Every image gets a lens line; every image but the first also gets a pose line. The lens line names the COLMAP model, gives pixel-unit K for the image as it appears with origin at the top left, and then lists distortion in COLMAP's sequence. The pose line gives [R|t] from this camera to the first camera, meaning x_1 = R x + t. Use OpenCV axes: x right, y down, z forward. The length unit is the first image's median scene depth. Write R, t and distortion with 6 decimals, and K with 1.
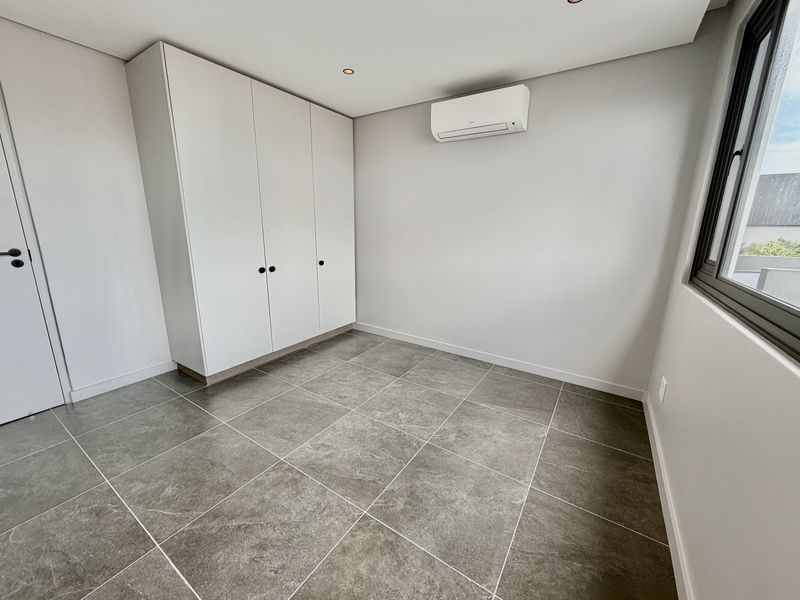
lens RADIAL K [[319.2, 0, 402.4], [0, 319.2, 300.9], [0, 0, 1]] dist [0.000203, -0.000213]
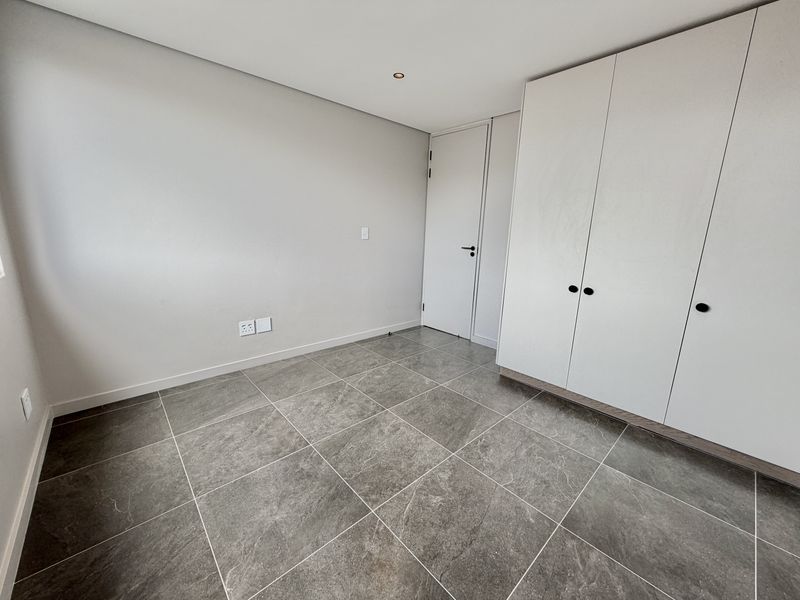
lens RADIAL K [[319.2, 0, 392.6], [0, 319.2, 299.5], [0, 0, 1]] dist [0.000203, -0.000213]
pose [[-0.266175, 0.186055, -0.945798, 0.573671], [-0.258185, 0.931583, 0.255919, -0.192044], [0.928704, 0.312310, -0.199927, 0.870047]]
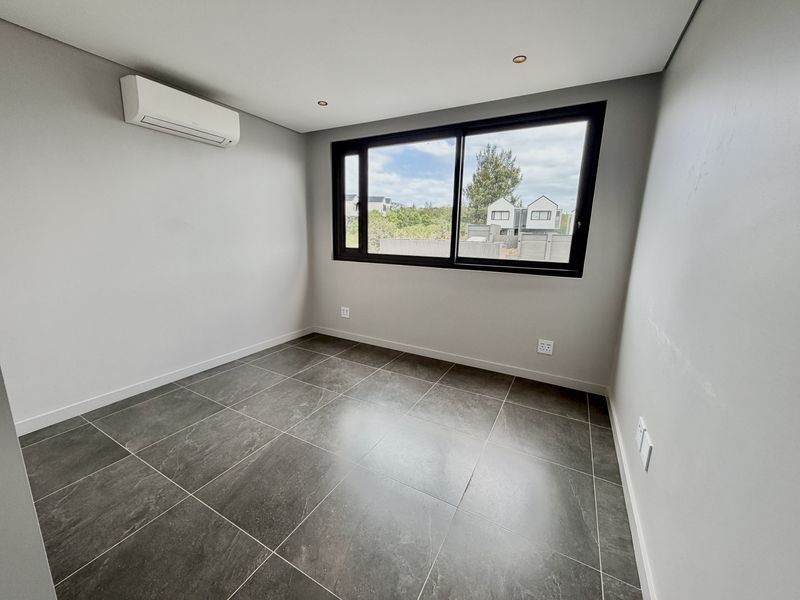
lens RADIAL K [[319.2, 0, 396.8], [0, 319.2, 297.1], [0, 0, 1]] dist [0.000203, -0.000213]
pose [[-0.075173, -0.212041, 0.974365, -0.973575], [0.206969, 0.952533, 0.223258, -0.167362], [-0.975455, 0.218446, -0.027719, 0.604875]]
